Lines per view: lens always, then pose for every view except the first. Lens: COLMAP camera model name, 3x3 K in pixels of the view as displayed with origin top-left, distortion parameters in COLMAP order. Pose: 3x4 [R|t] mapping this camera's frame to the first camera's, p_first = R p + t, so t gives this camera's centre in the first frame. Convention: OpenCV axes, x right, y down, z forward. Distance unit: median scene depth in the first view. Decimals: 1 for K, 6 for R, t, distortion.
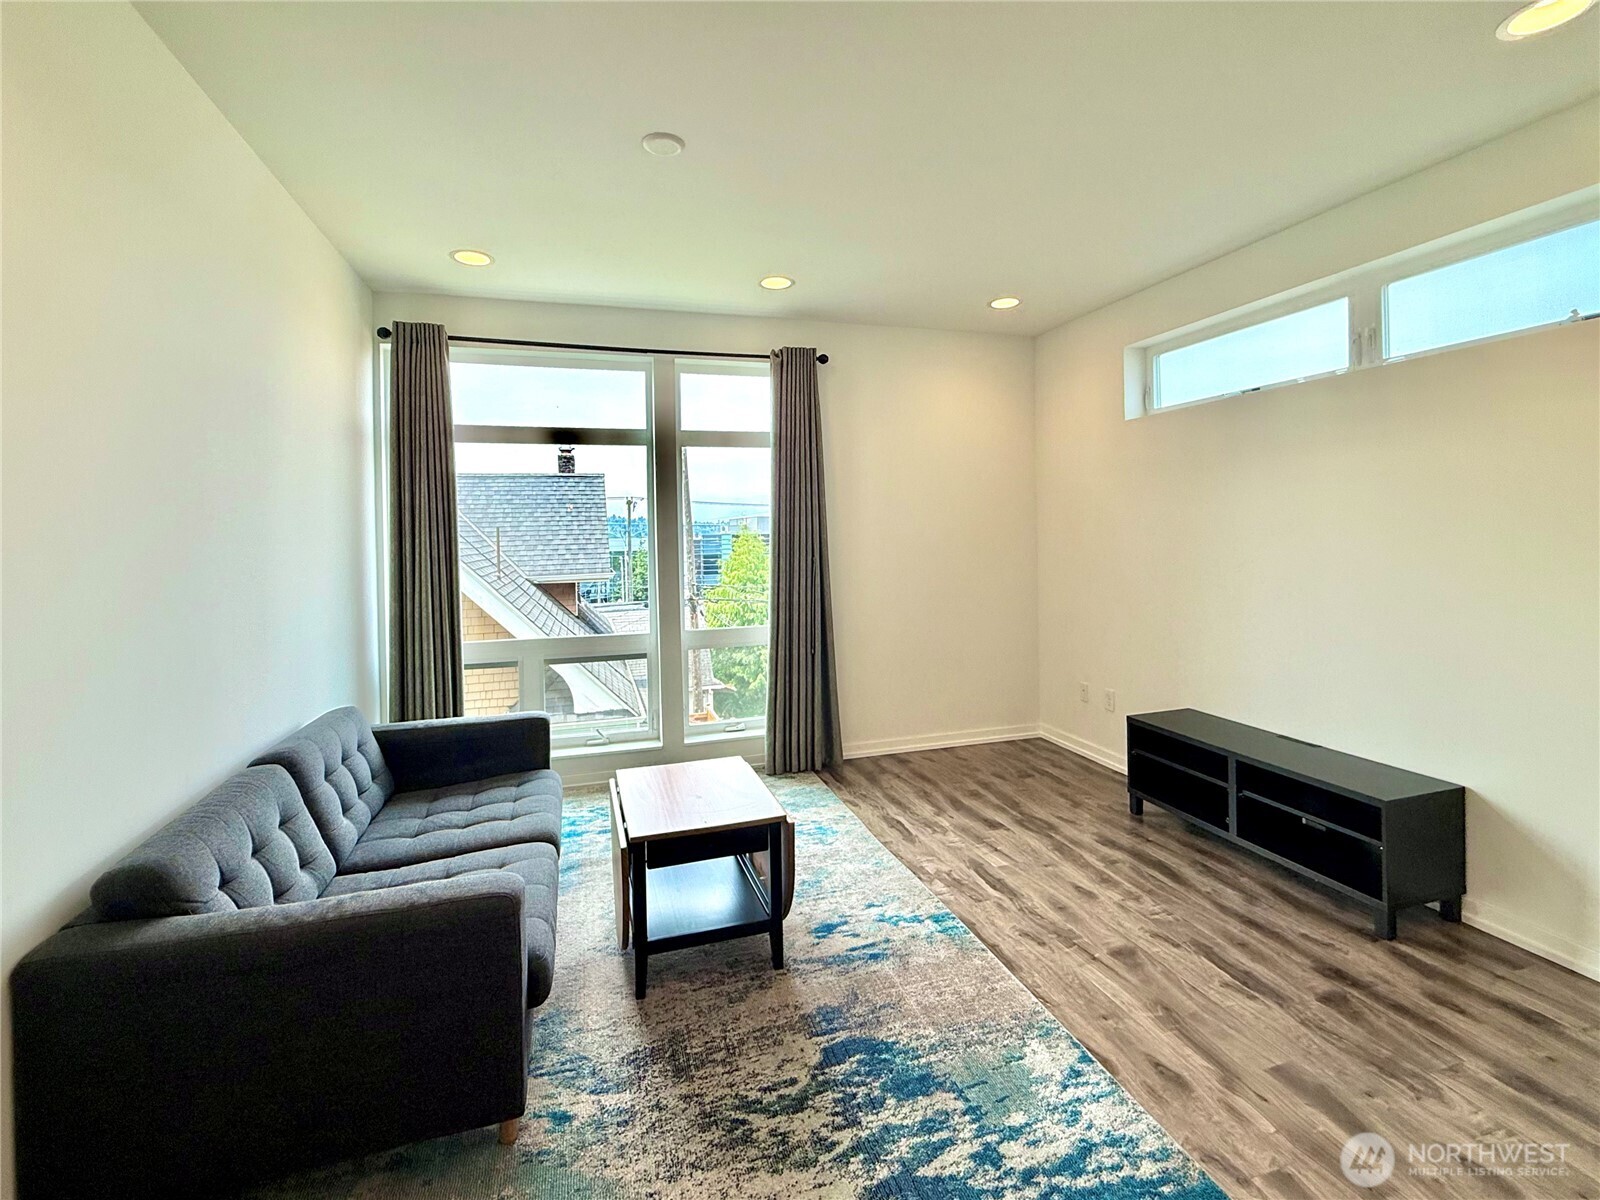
lens RADIAL K [[657.3, 0, 737.6], [0, 657.3, 544.0], [0, 0, 1]] dist [-0.000586, 0.000105]
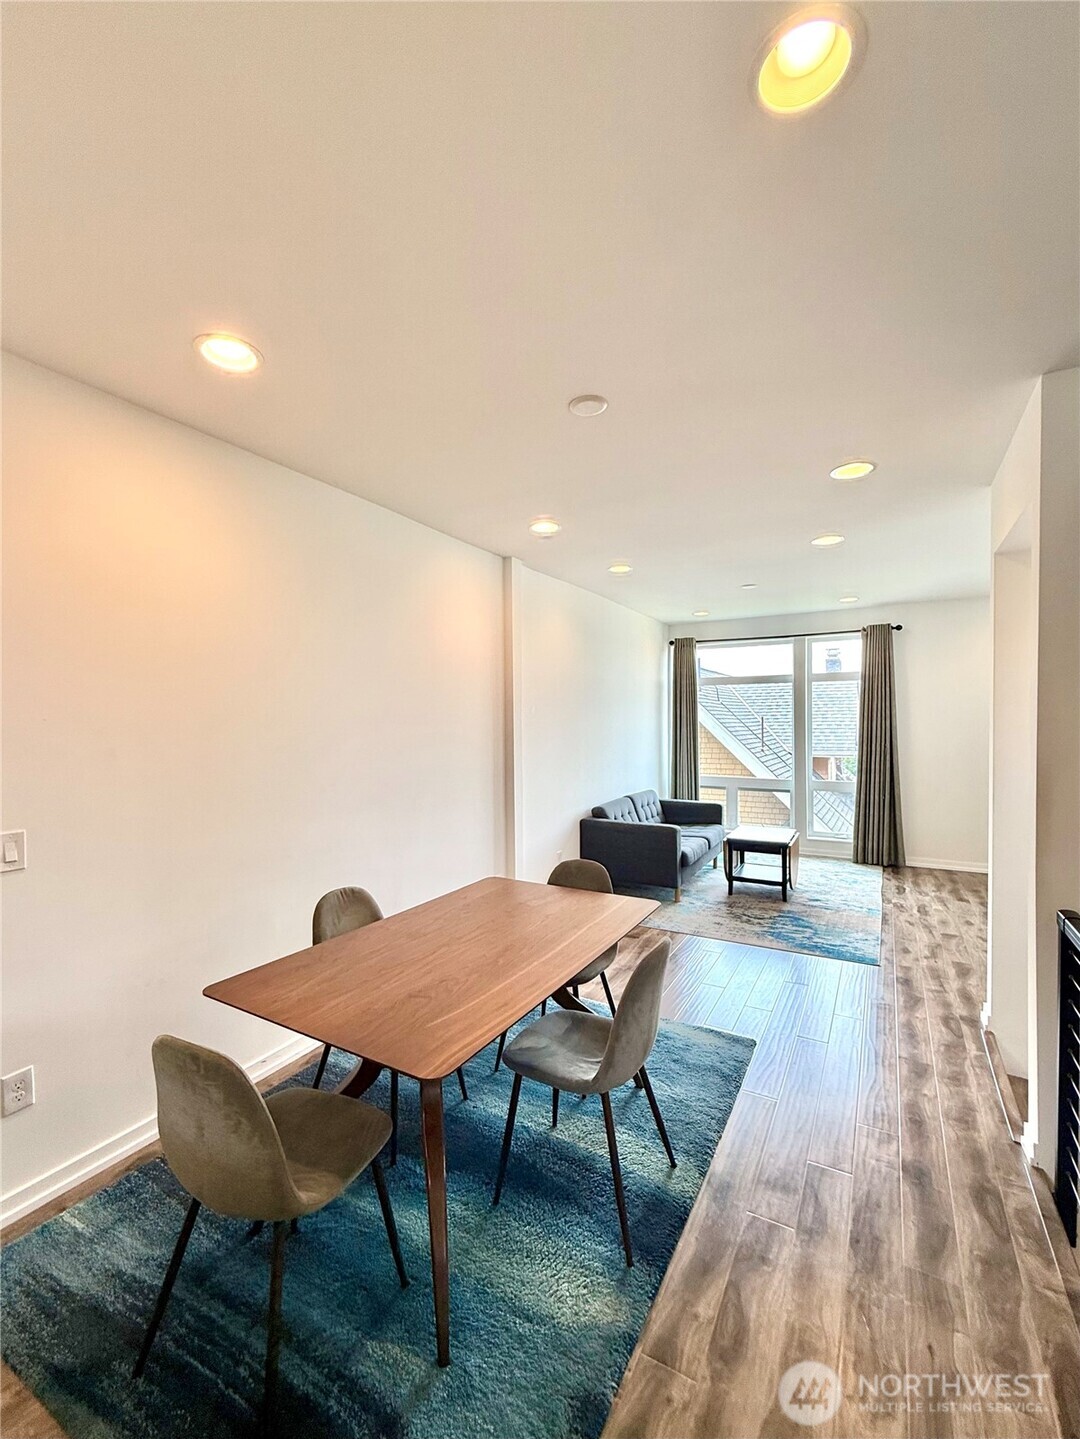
lens RADIAL K [[591.1, 0, 541.5], [0, 591.1, 723.2], [0, 0, 1]] dist [-0.000586, 0.000105]
pose [[0.699996, 0.017304, -0.713937, 1.016122], [-0.016127, 0.999834, 0.008421, -0.056163], [0.713965, 0.005619, 0.700159, -1.278153]]
